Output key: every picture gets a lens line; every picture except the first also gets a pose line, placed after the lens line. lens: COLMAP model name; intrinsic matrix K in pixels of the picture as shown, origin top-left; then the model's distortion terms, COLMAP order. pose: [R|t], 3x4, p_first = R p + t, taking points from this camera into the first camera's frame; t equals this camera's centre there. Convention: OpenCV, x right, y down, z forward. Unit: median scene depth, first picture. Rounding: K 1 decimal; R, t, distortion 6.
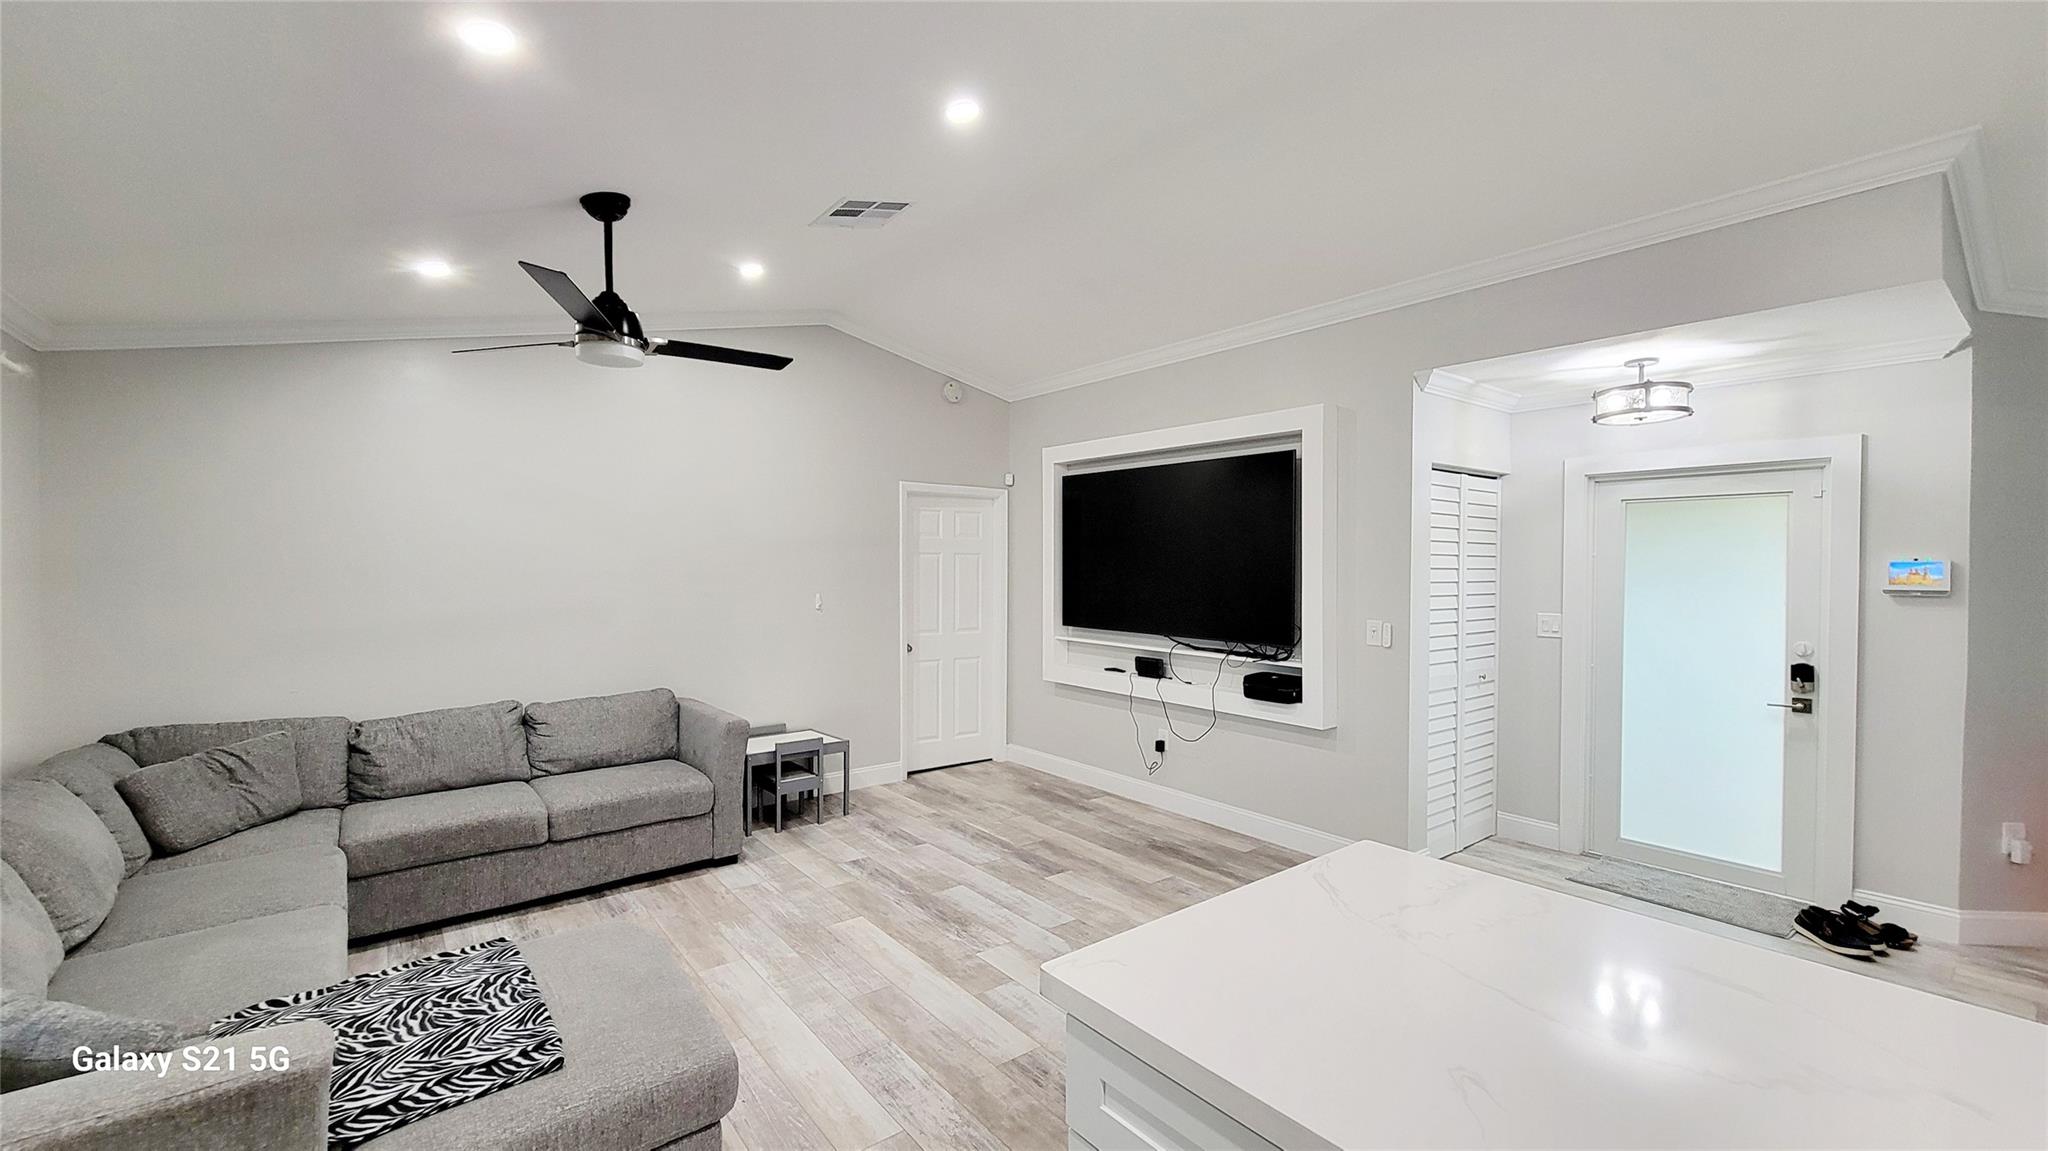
lens RADIAL K [[831.2, 0, 1023.2], [0, 831.2, 573.7], [0, 0, 1]] dist [-0.000376, 0.000083]
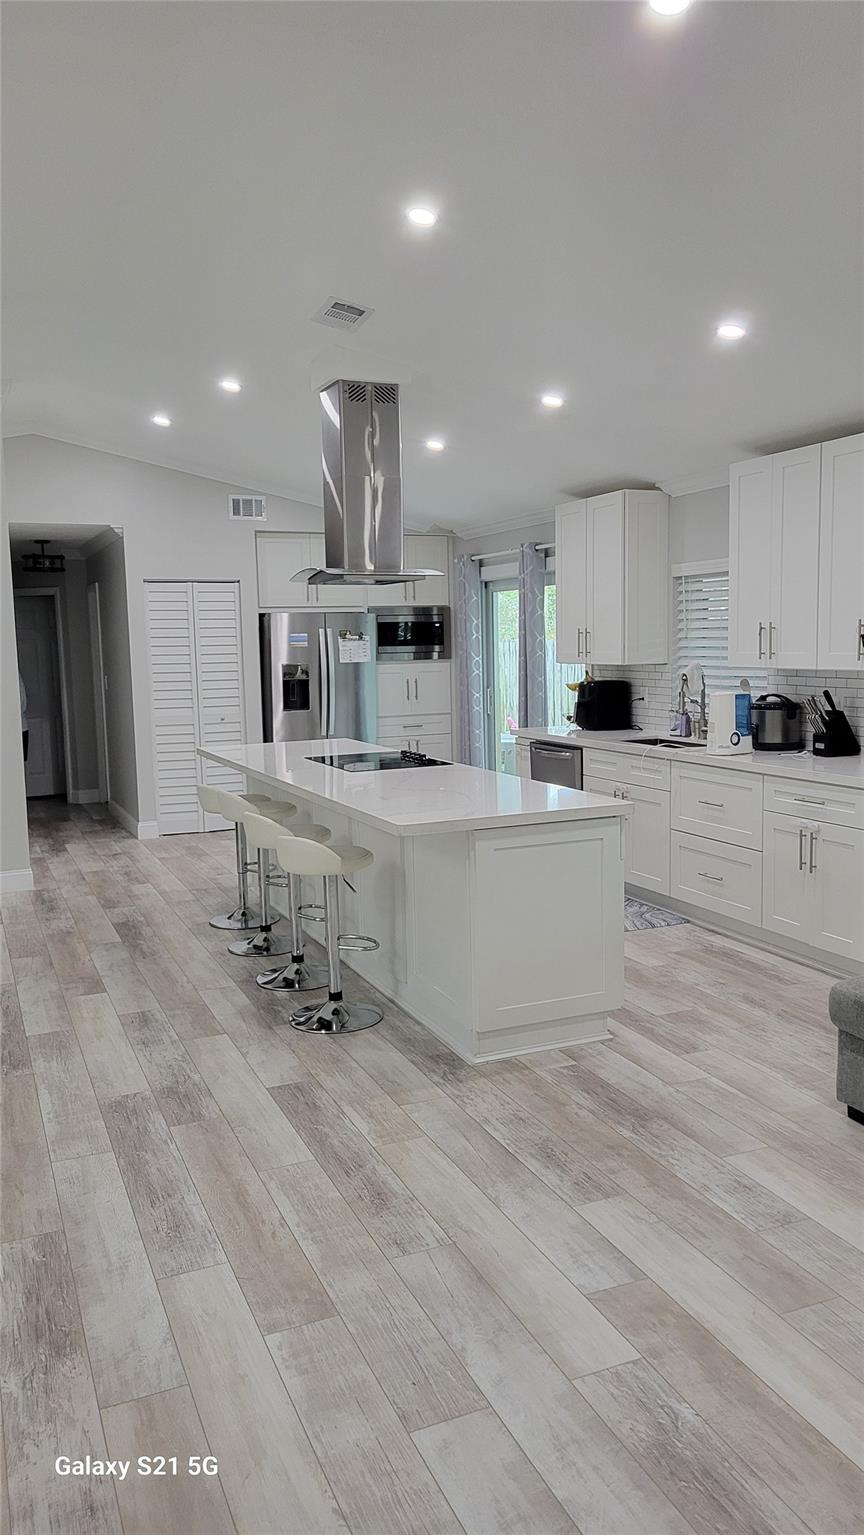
lens RADIAL K [[1126.7, 0, 436.2], [0, 1126.7, 773.3], [0, 0, 1]] dist [0.030951, -0.001114]
pose [[-0.962512, -0.015598, 0.270791, -0.152623], [0.020180, 0.991460, 0.128839, -0.029672], [-0.270488, 0.129474, -0.953977, 2.097203]]
